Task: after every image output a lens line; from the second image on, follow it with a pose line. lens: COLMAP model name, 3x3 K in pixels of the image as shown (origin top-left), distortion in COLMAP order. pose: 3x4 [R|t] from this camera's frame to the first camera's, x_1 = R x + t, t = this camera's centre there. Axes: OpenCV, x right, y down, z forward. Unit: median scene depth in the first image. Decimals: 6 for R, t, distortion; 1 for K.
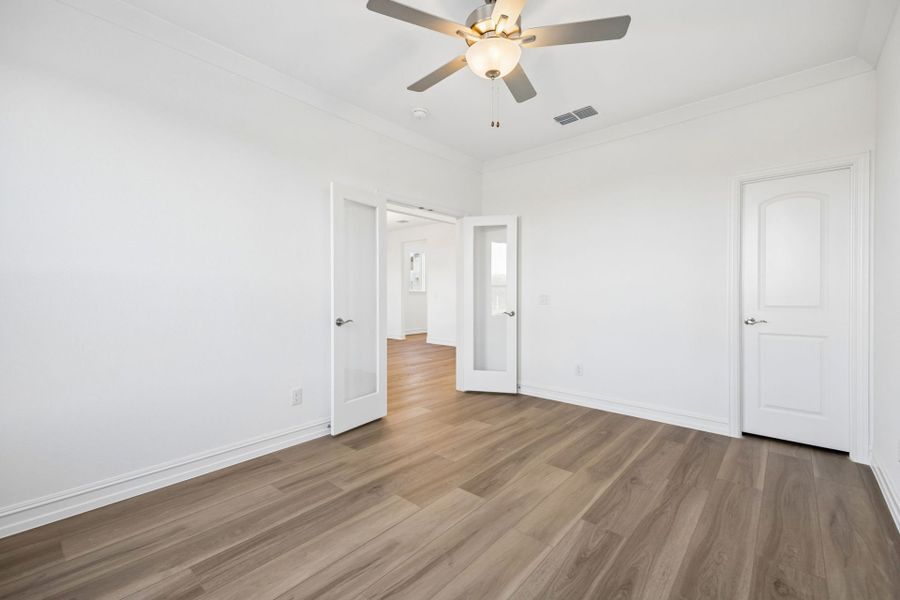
lens RADIAL K [[382.0, 0, 451.1], [0, 382.0, 295.0], [0, 0, 1]] dist [0.000800, 0.000023]
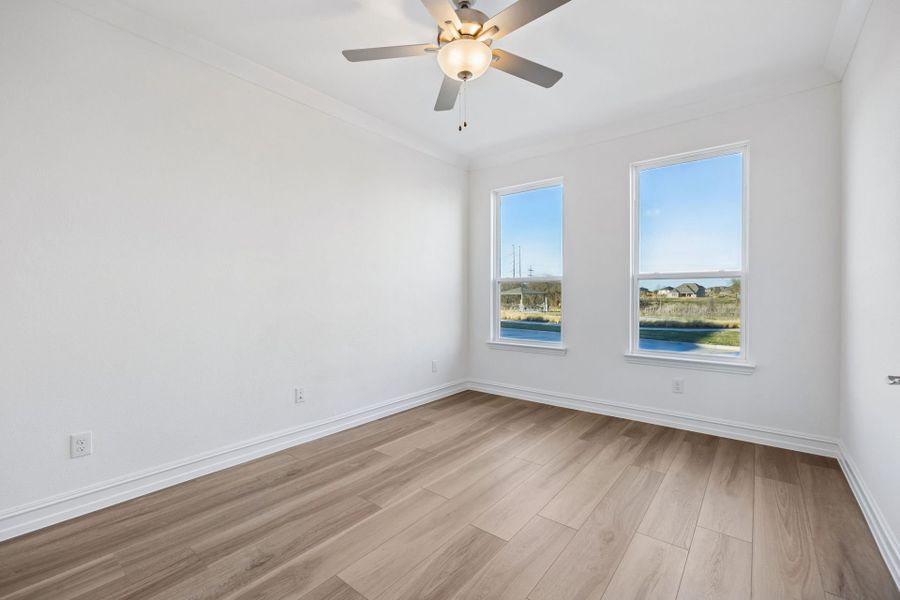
lens RADIAL K [[382.0, 0, 451.1], [0, 382.0, 295.0], [0, 0, 1]] dist [0.000800, 0.000023]
pose [[-0.999169, 0.000867, -0.040749, 0.187687], [0.000623, 0.999982, 0.006003, -0.008916], [0.040753, 0.005973, -0.999151, 1.999830]]
